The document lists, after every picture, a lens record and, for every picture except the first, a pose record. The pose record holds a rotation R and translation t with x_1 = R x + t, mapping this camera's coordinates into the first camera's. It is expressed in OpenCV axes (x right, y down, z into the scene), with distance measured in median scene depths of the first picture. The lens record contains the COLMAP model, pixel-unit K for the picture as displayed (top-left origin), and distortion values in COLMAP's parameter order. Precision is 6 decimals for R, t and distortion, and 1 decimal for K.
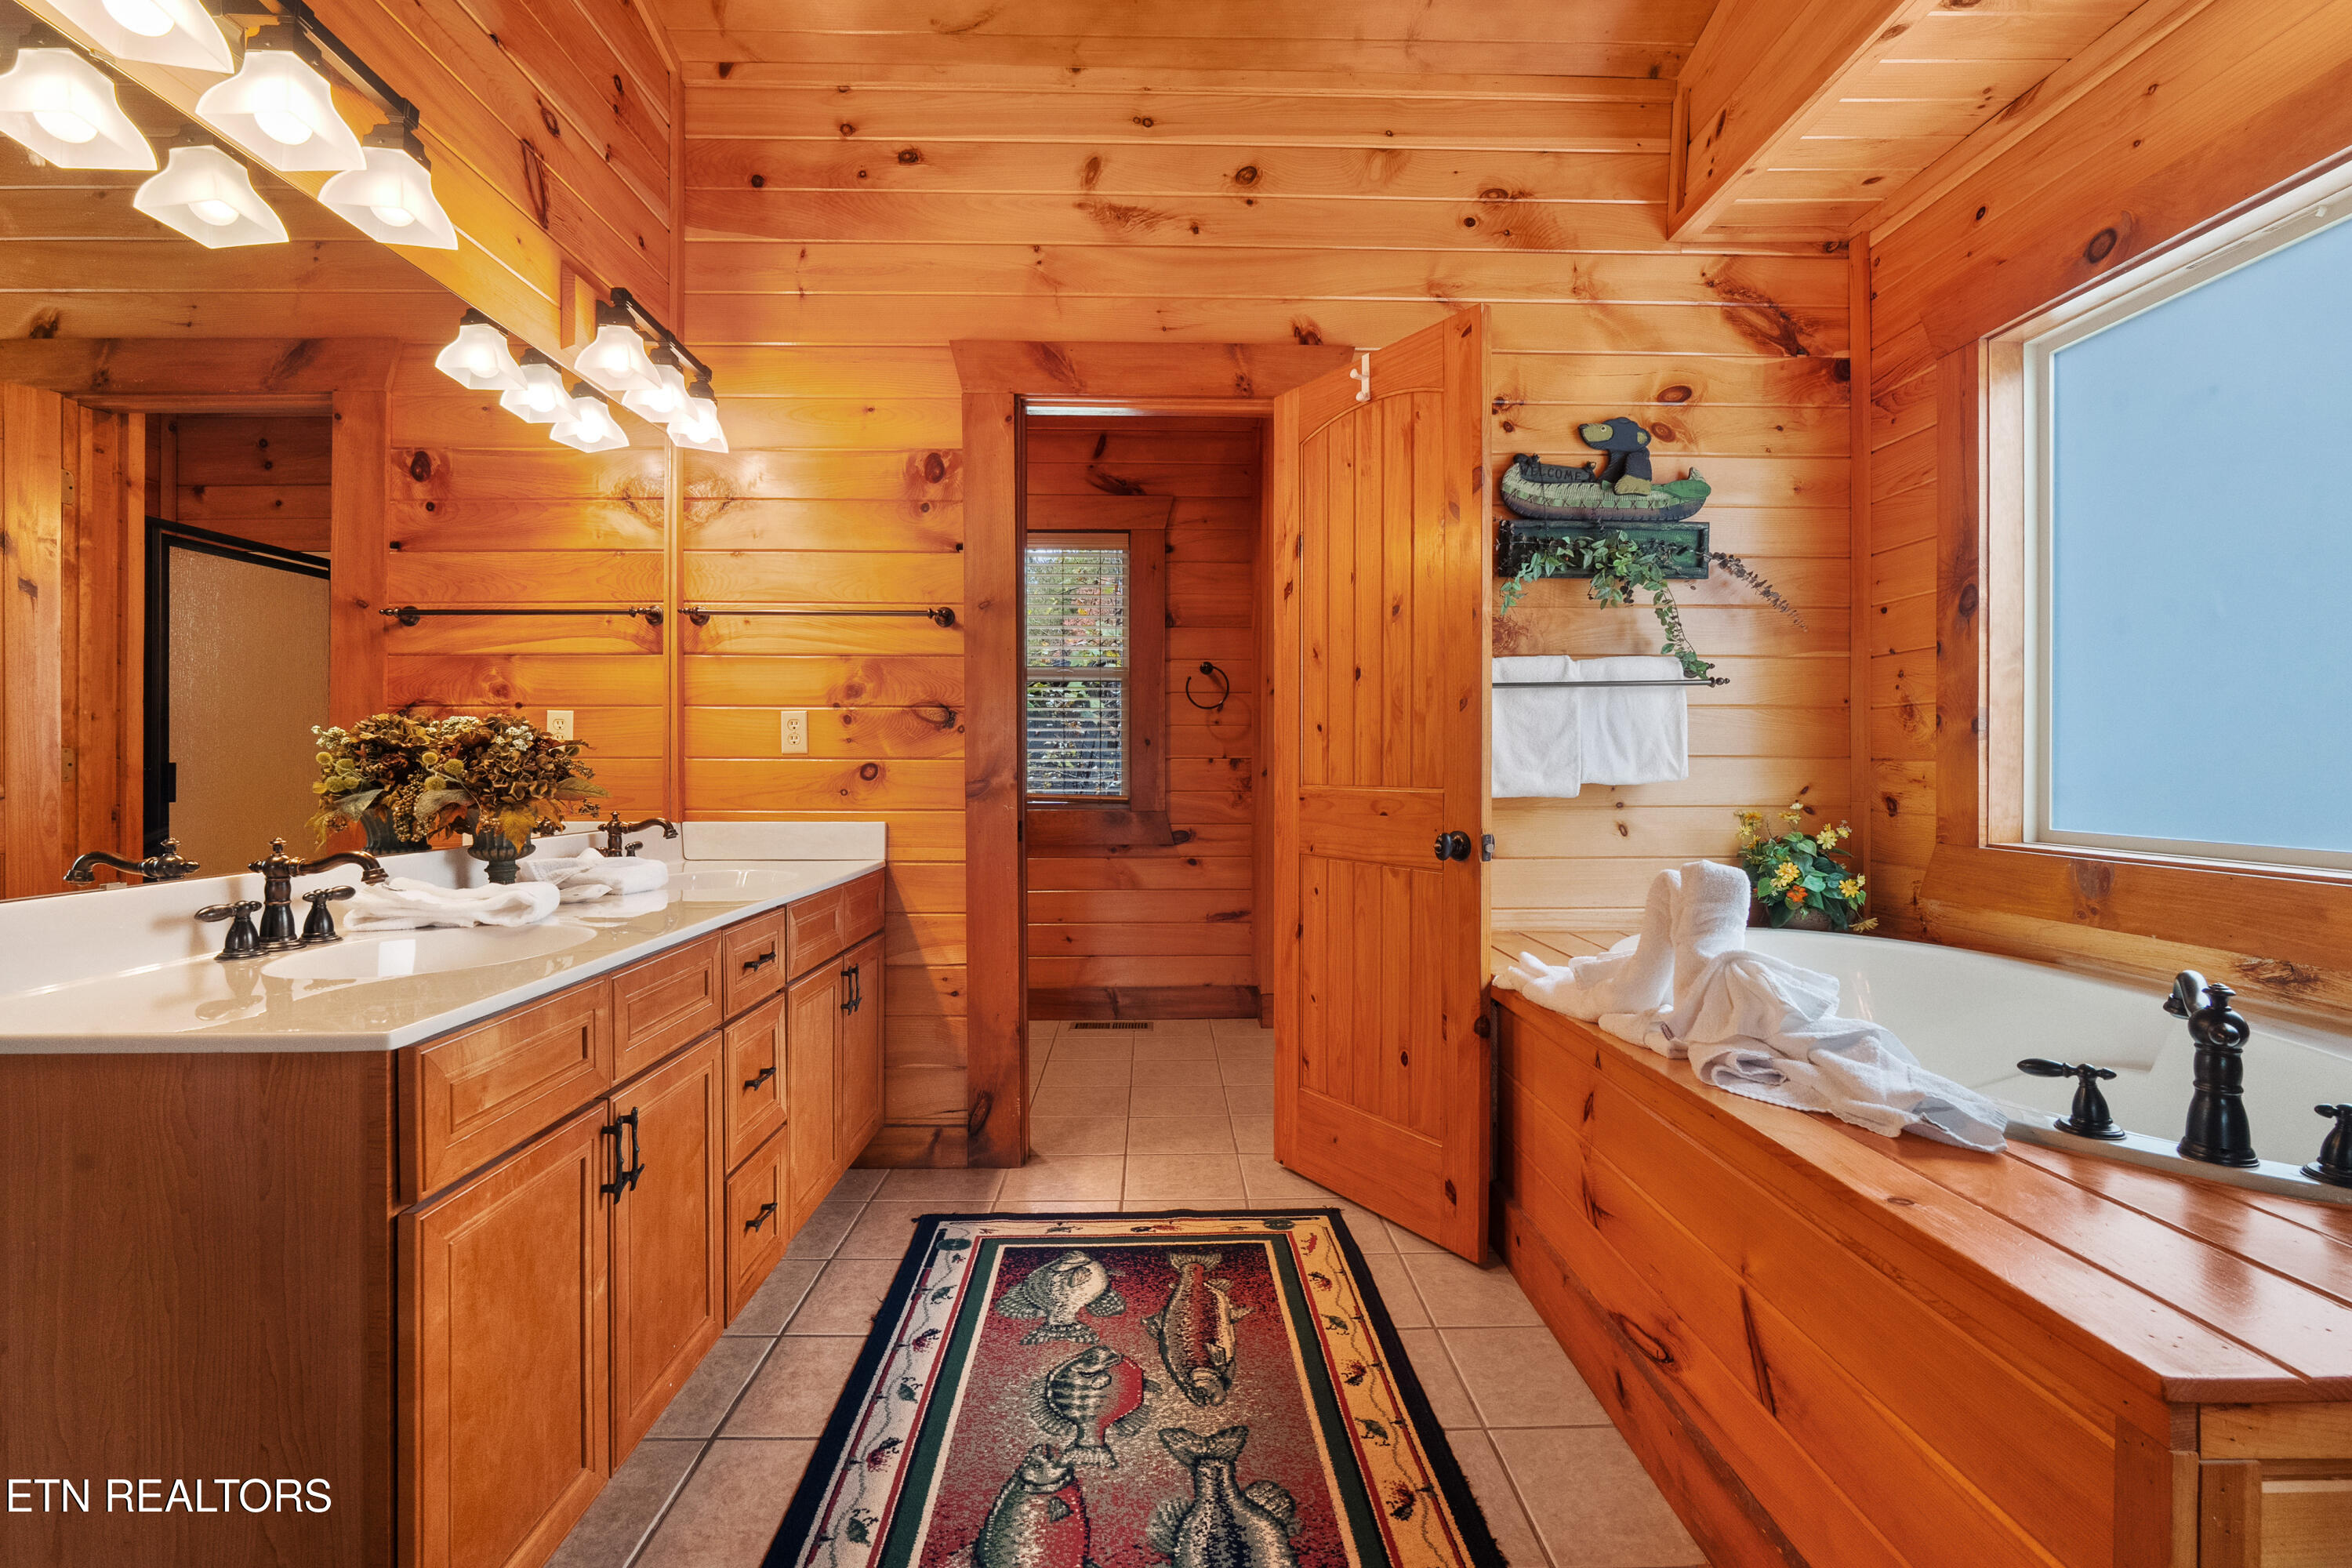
lens RADIAL K [[1084.0, 0, 1181.4], [0, 1084.0, 773.4], [0, 0, 1]] dist [-0.014069, 0.007234]
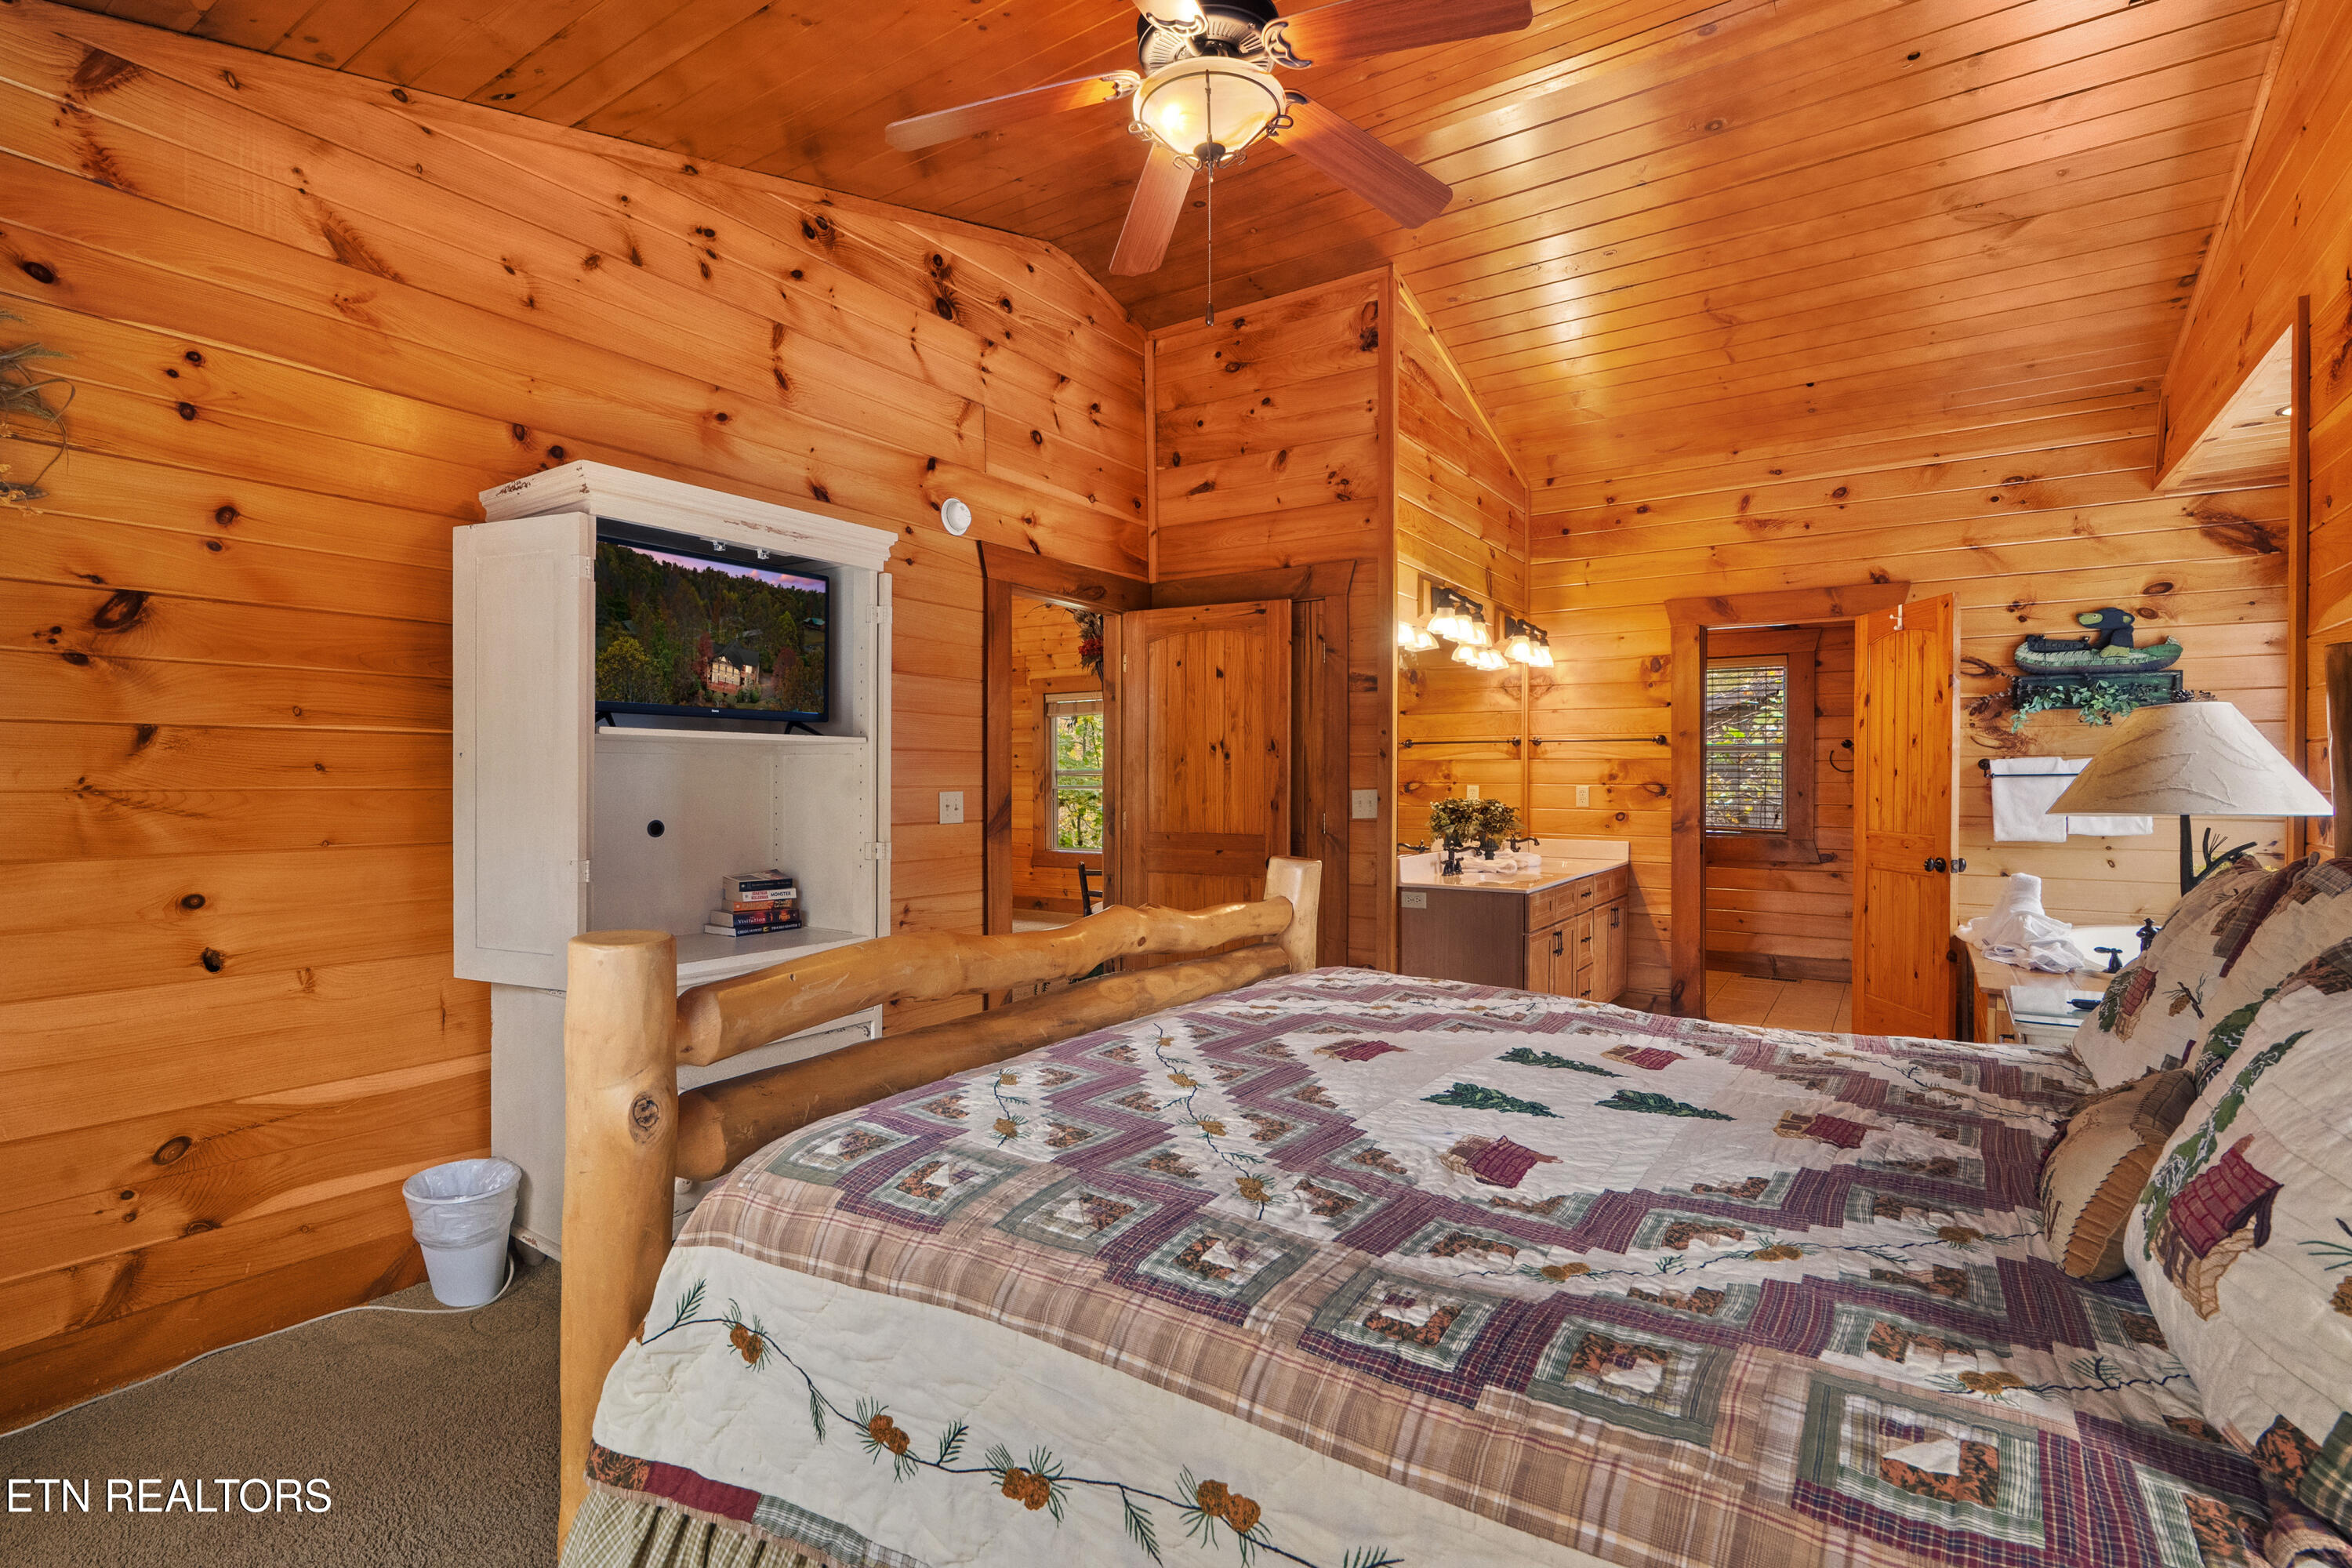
lens RADIAL K [[1098.3, 0, 1179.6], [0, 1098.3, 779.6], [0, 0, 1]] dist [0.000732, 0.001429]
pose [[0.818643, 0.004302, -0.574287, 0.213801], [-0.007889, 0.999962, -0.003755, -0.055700], [0.574249, 0.007605, 0.818646, -1.142029]]
